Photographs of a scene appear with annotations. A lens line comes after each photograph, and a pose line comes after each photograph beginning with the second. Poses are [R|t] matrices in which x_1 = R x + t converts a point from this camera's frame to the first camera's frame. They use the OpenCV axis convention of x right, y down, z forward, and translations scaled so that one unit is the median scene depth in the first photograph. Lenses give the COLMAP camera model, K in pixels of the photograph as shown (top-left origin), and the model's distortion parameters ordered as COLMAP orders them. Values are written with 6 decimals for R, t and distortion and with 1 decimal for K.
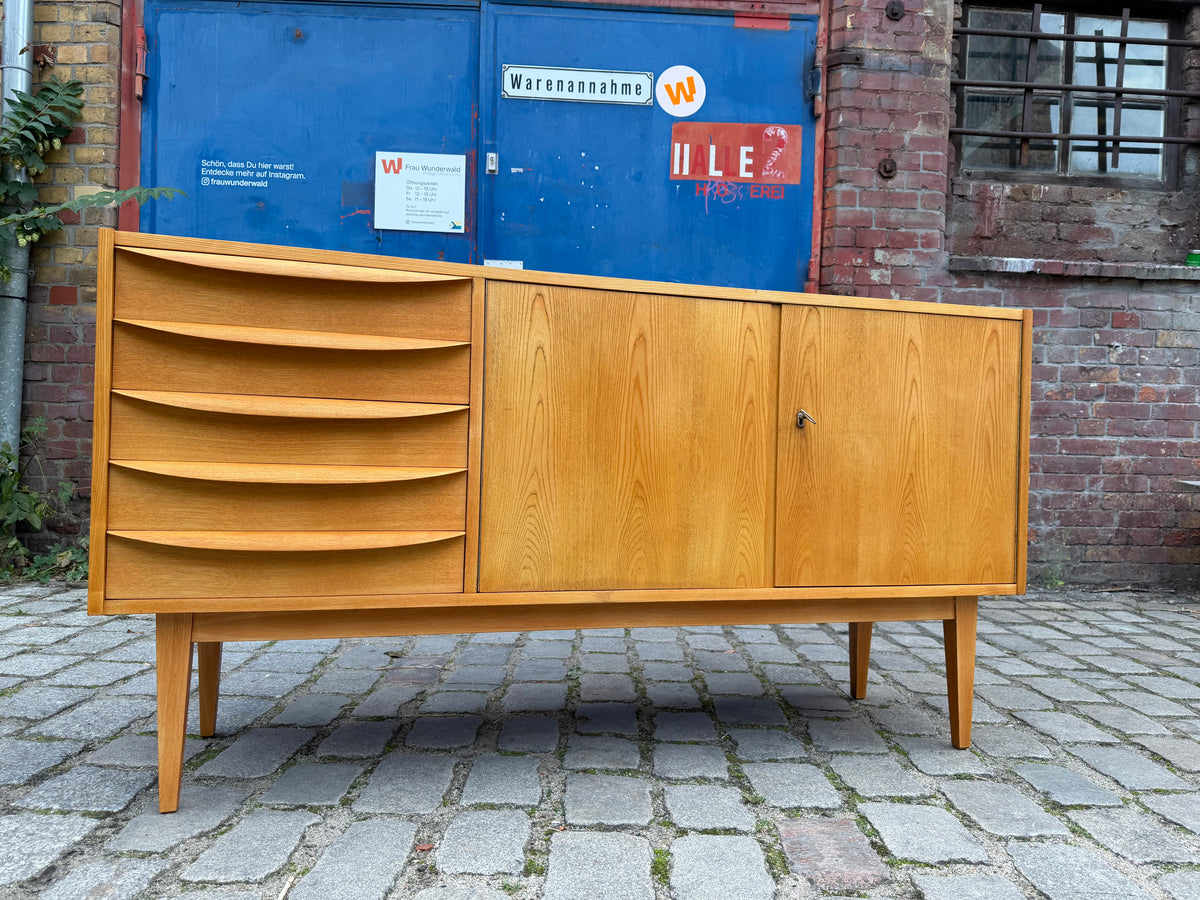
lens RADIAL K [[857.5, 0, 600.0], [0, 857.5, 450.0], [0, 0, 1]] dist [0.011745, -0.018545]
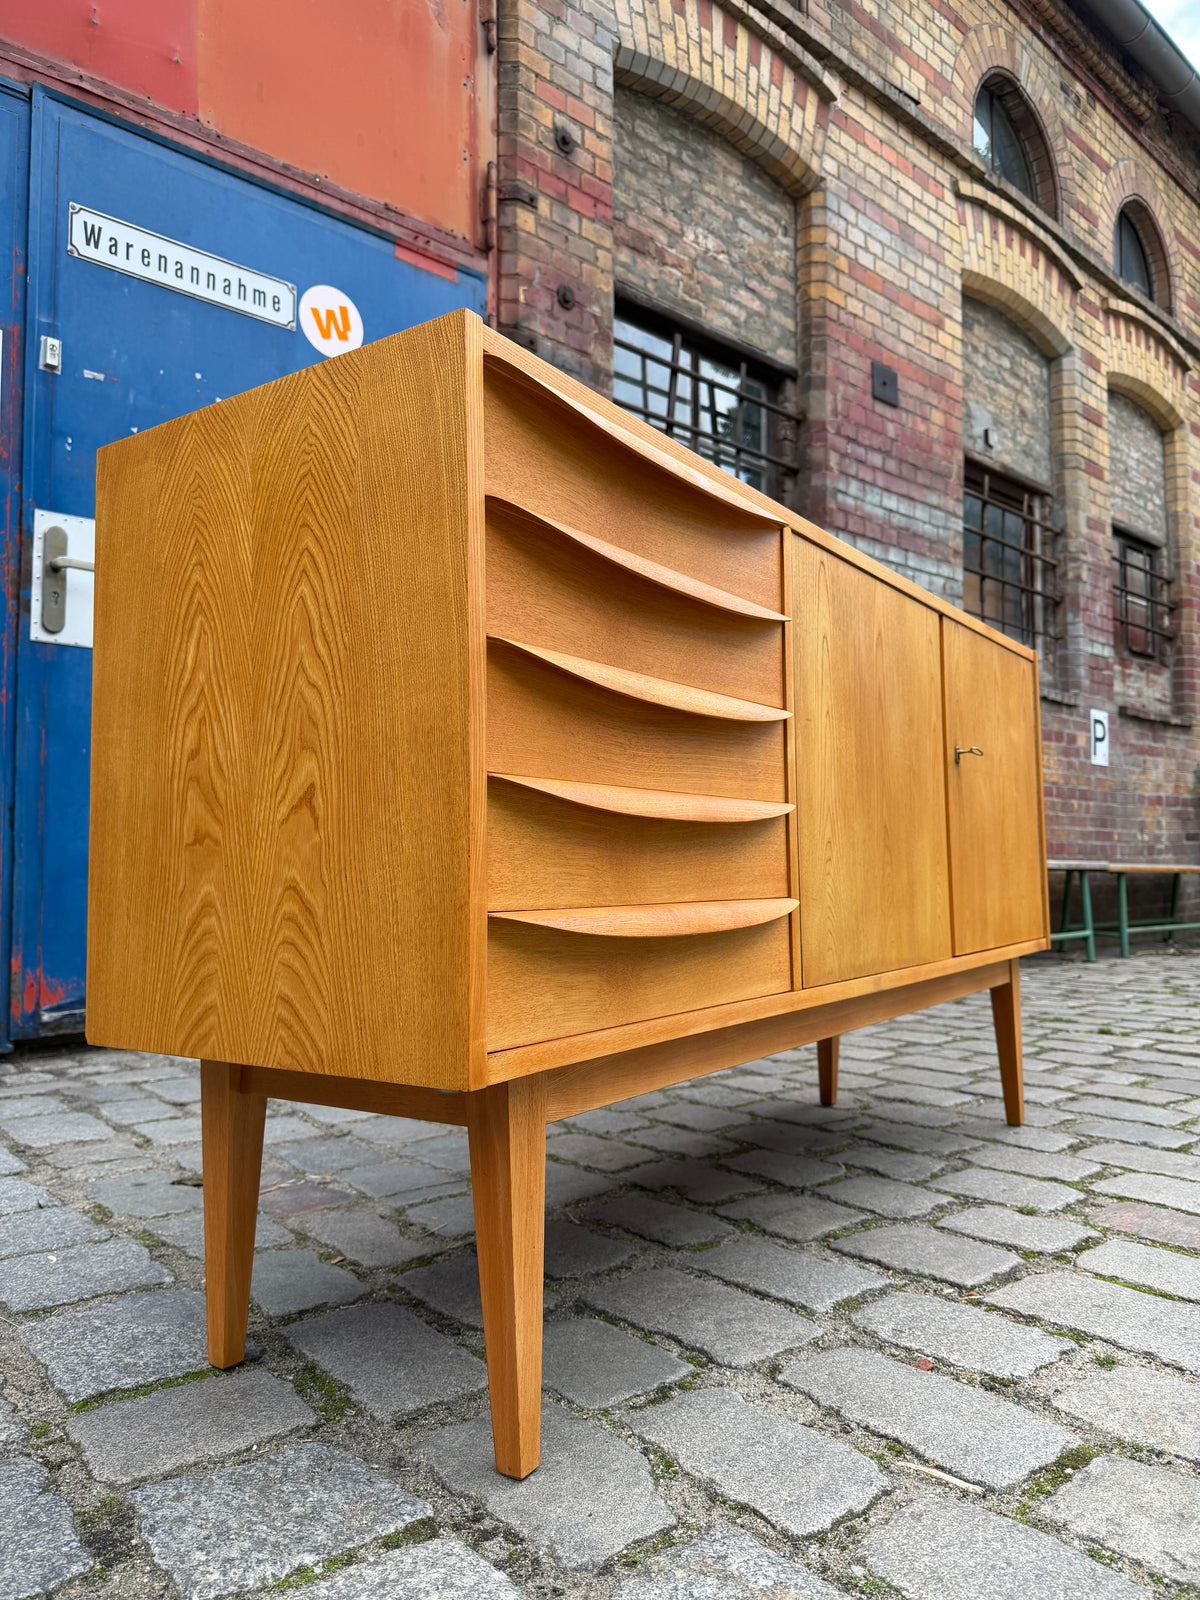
lens RADIAL K [[1146.2, 0, 603.6], [0, 1146.2, 790.0], [0, 0, 1]] dist [0.004269, -0.012567]
pose [[0.769213, 0.009809, 0.638917, -0.698583], [0.030467, 0.998182, -0.052005, 0.043961], [-0.638266, 0.059469, 0.767516, 0.332968]]
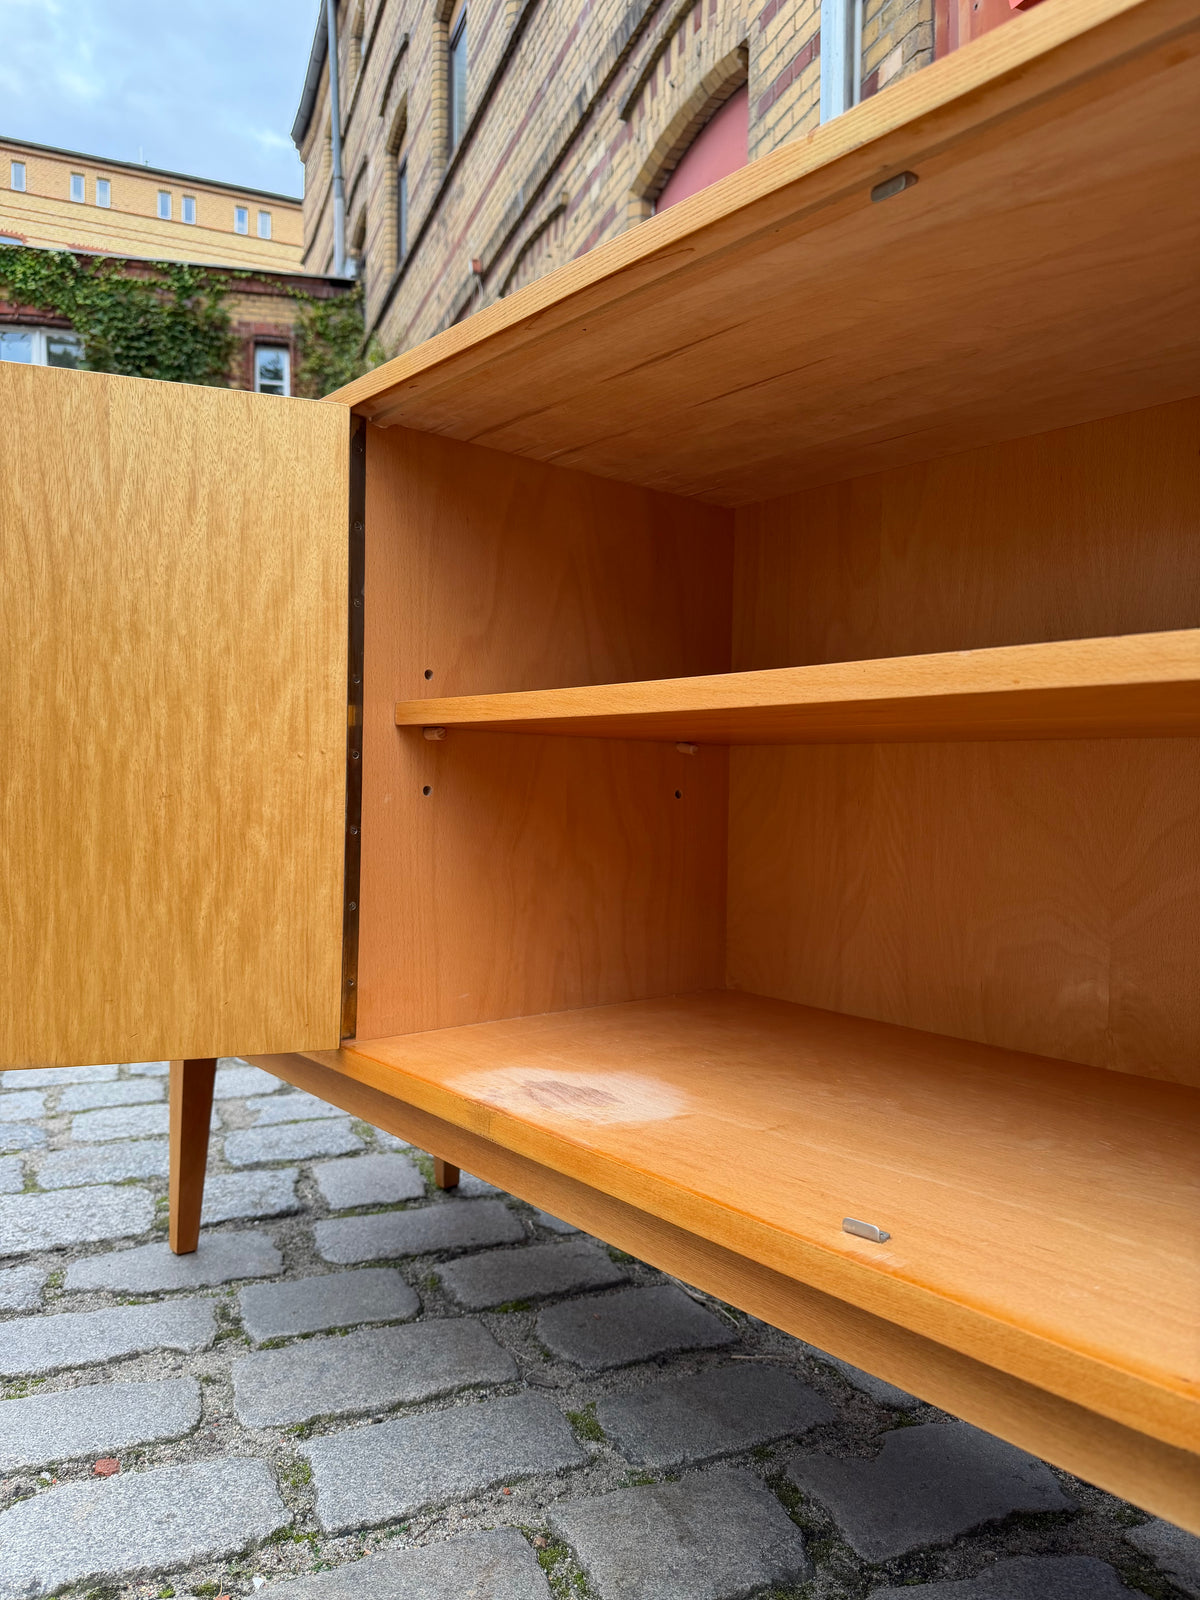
lens RADIAL K [[1147.4, 0, 594.9], [0, 1147.4, 803.4], [0, 0, 1]] dist [-0.001481, -0.005971]
pose [[0.396502, -0.006334, -0.918012, 0.441502], [-0.002827, 0.999963, -0.008121, 0.026954], [0.918030, 0.005815, 0.396469, 0.724793]]
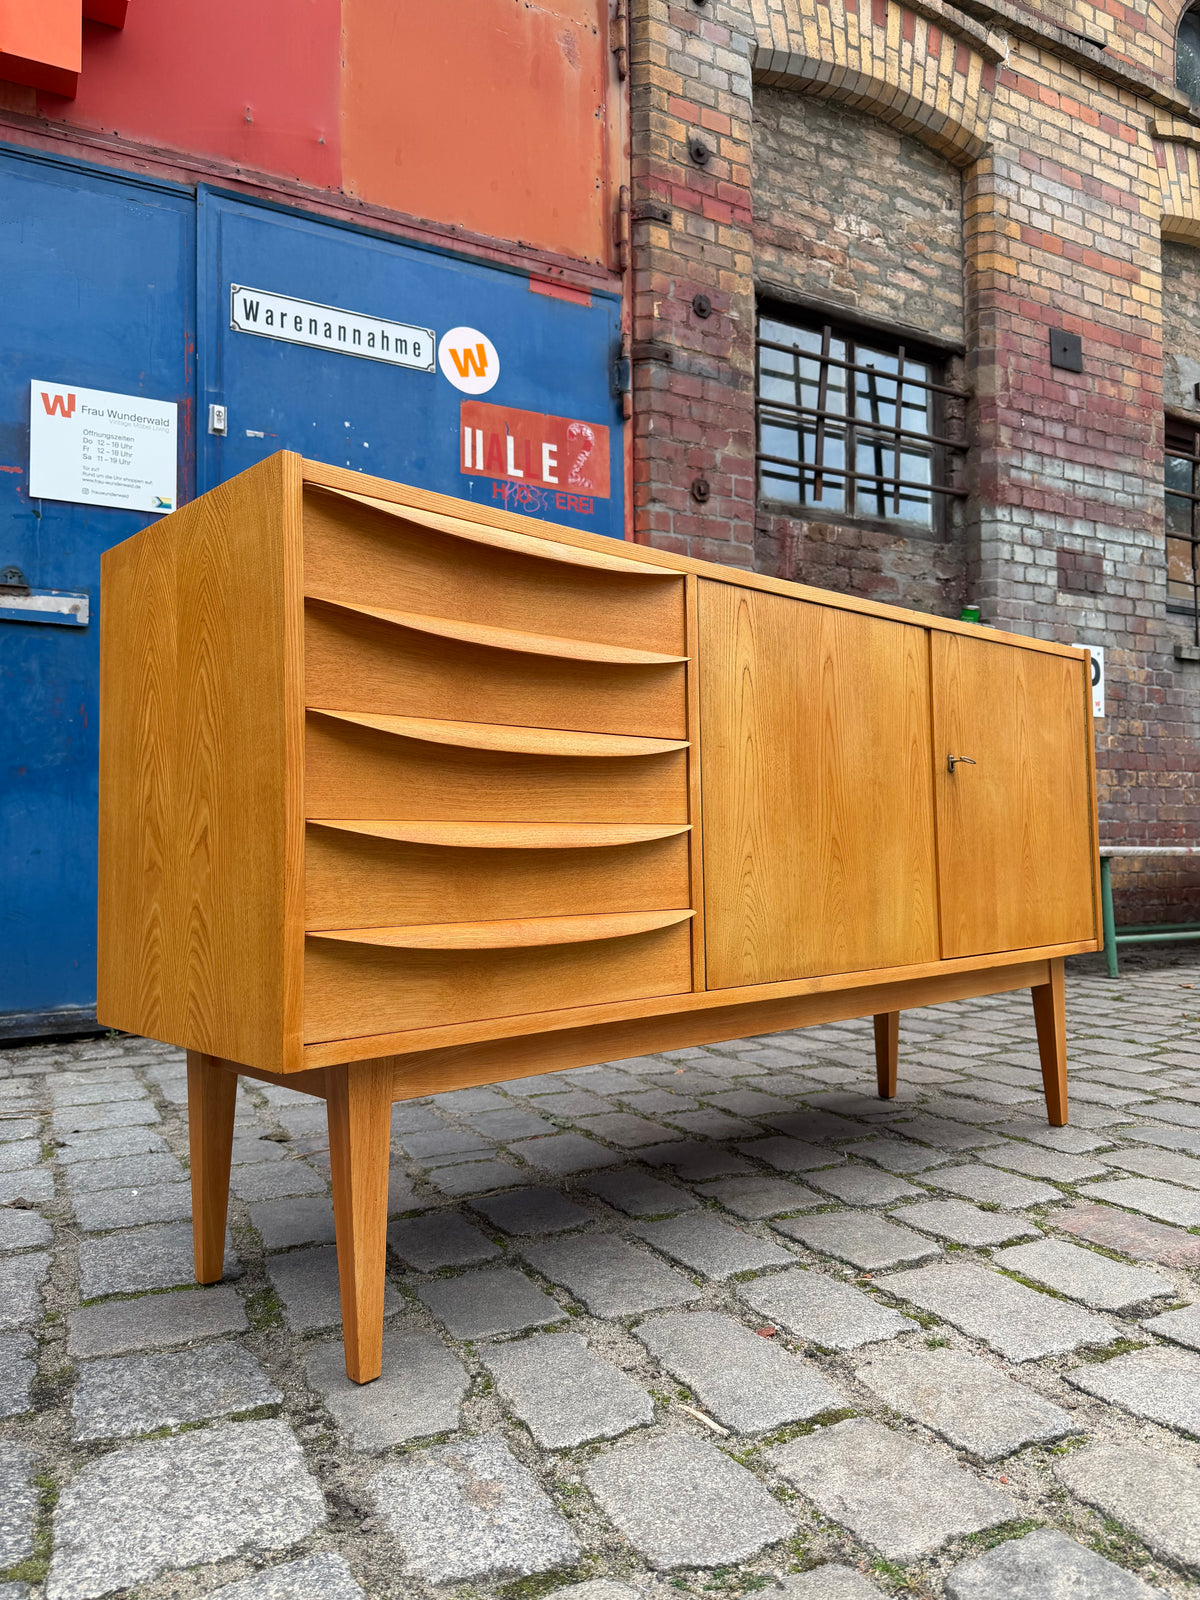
lens RADIAL K [[1143.4, 0, 606.6], [0, 1143.4, 790.8], [0, 0, 1]] dist [0.011745, -0.018545]
pose [[0.891351, -0.014852, 0.453070, -0.557709], [0.037613, 0.998440, -0.041268, 0.025194], [-0.451750, 0.053825, 0.890519, 0.118745]]
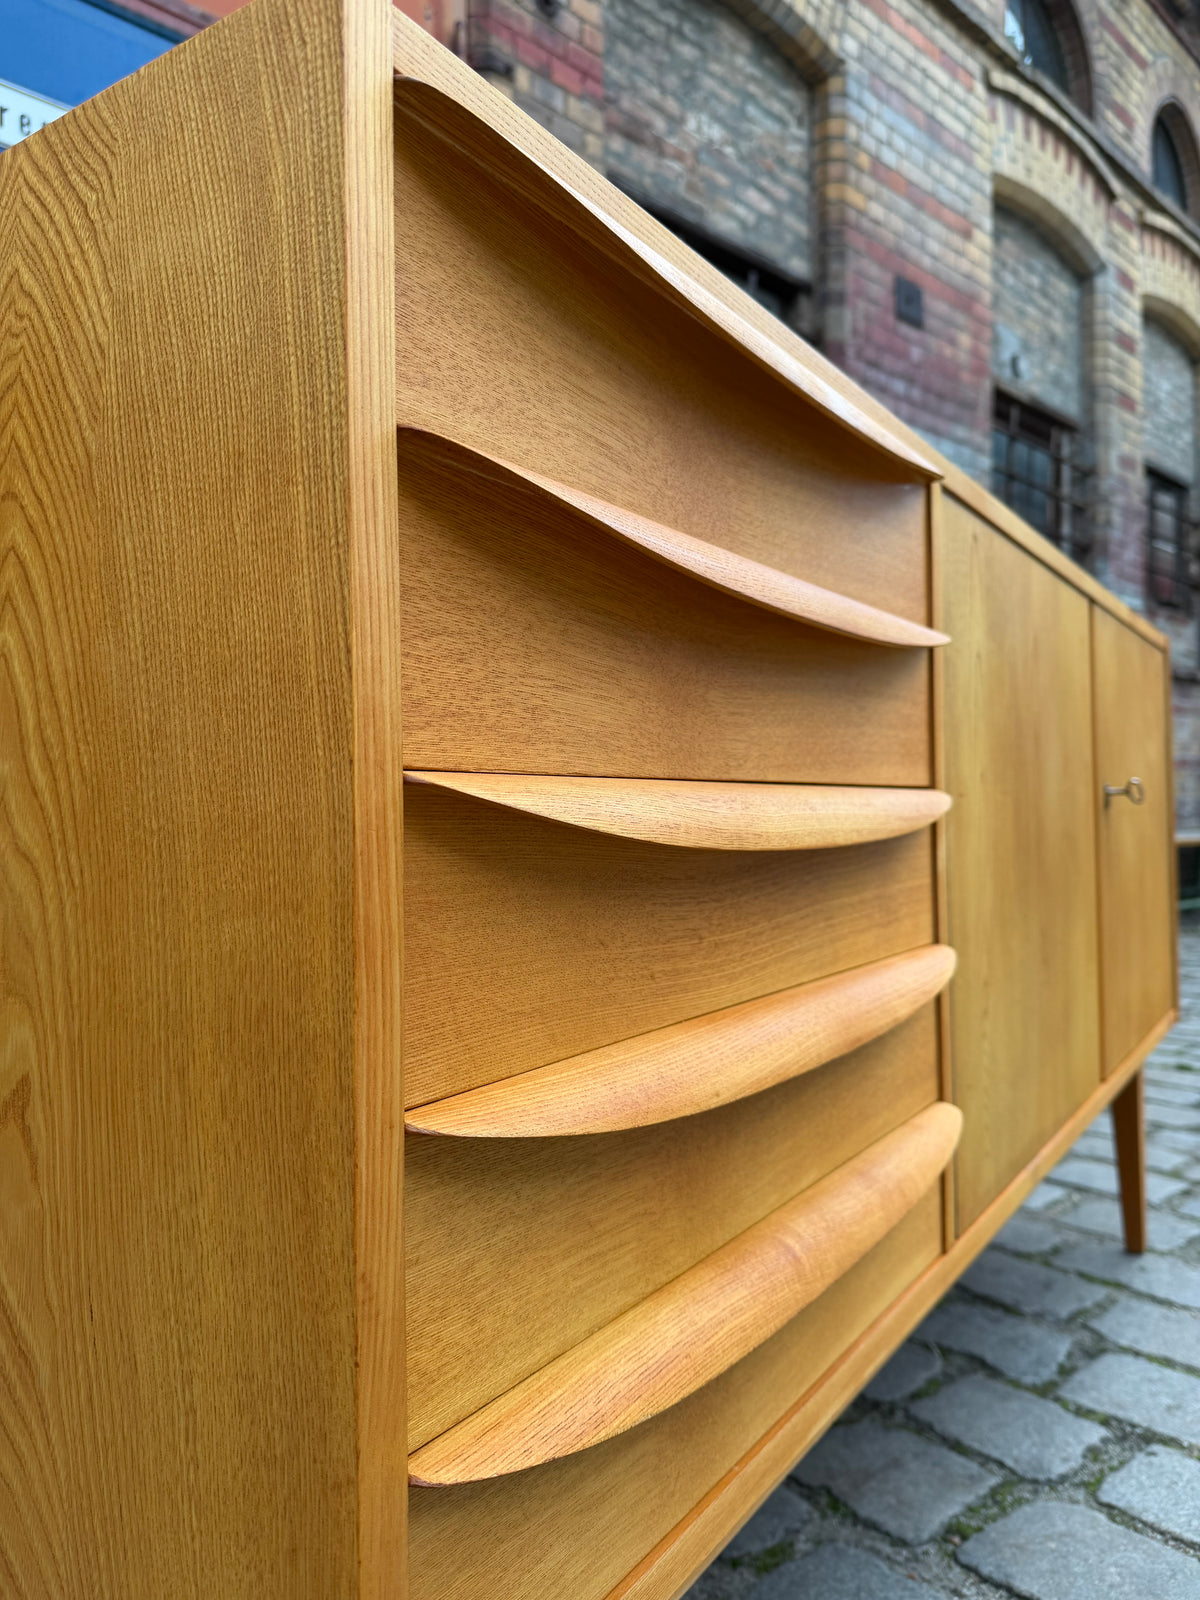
lens RADIAL K [[1161.3, 0, 604.5], [0, 1161.3, 792.5], [0, 0, 1]] dist [-0.009274, -0.009495]
pose [[0.757578, -0.025550, 0.652245, -0.526716], [0.031828, 0.999491, 0.002186, -0.046974], [-0.651969, 0.019103, 0.758005, 0.565363]]
